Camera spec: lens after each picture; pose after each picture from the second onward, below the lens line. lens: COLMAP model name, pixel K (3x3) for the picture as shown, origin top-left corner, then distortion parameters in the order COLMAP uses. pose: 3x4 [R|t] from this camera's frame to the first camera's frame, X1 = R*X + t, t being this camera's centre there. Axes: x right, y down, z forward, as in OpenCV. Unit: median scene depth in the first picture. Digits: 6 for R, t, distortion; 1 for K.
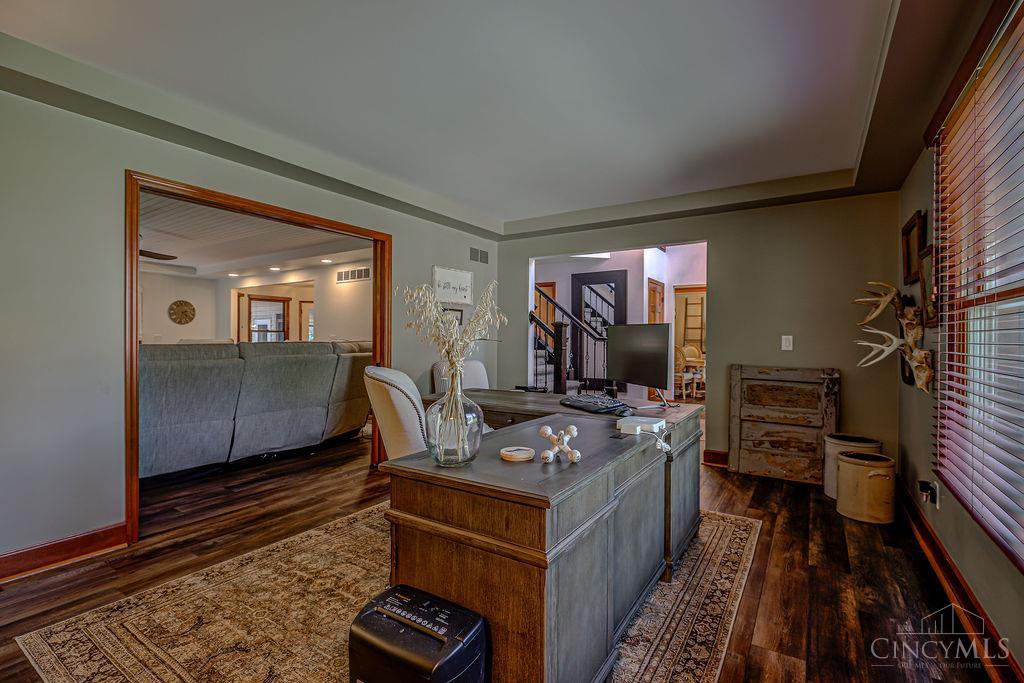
lens RADIAL K [[469.1, 0, 512.0], [0, 469.1, 341.5], [0, 0, 1]] dist [-0.000359, -0.000244]
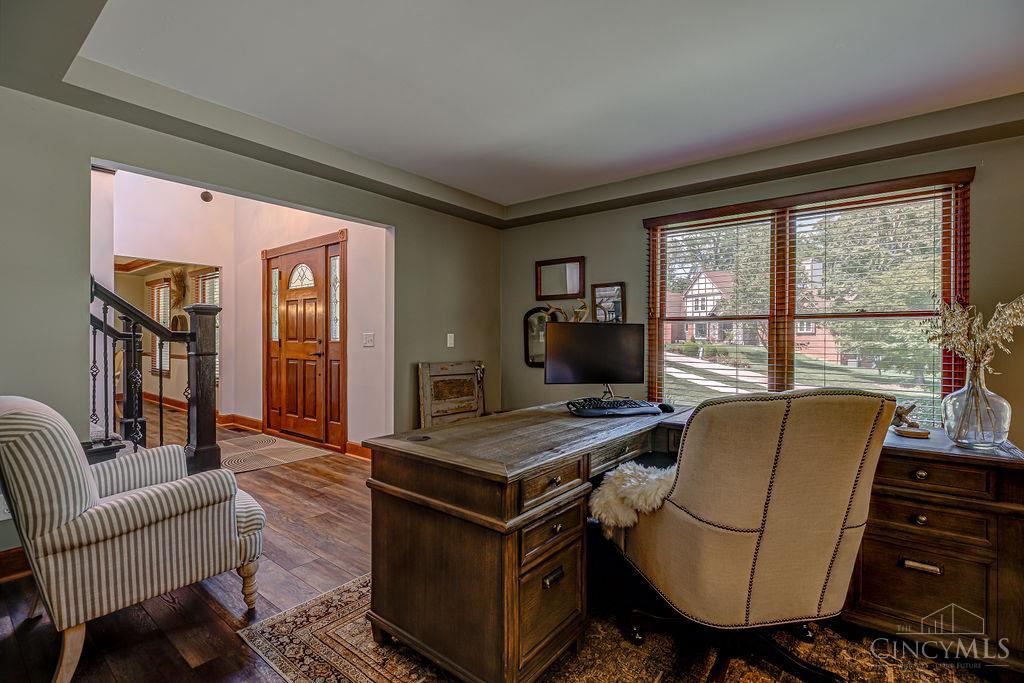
lens RADIAL K [[469.1, 0, 512.0], [0, 469.1, 341.5], [0, 0, 1]] dist [-0.000359, -0.000244]
pose [[0.100765, -0.004432, 0.994900, -0.505028], [0.011480, 0.999929, 0.003292, 0.003906], [-0.994844, 0.011090, 0.100809, 0.743094]]
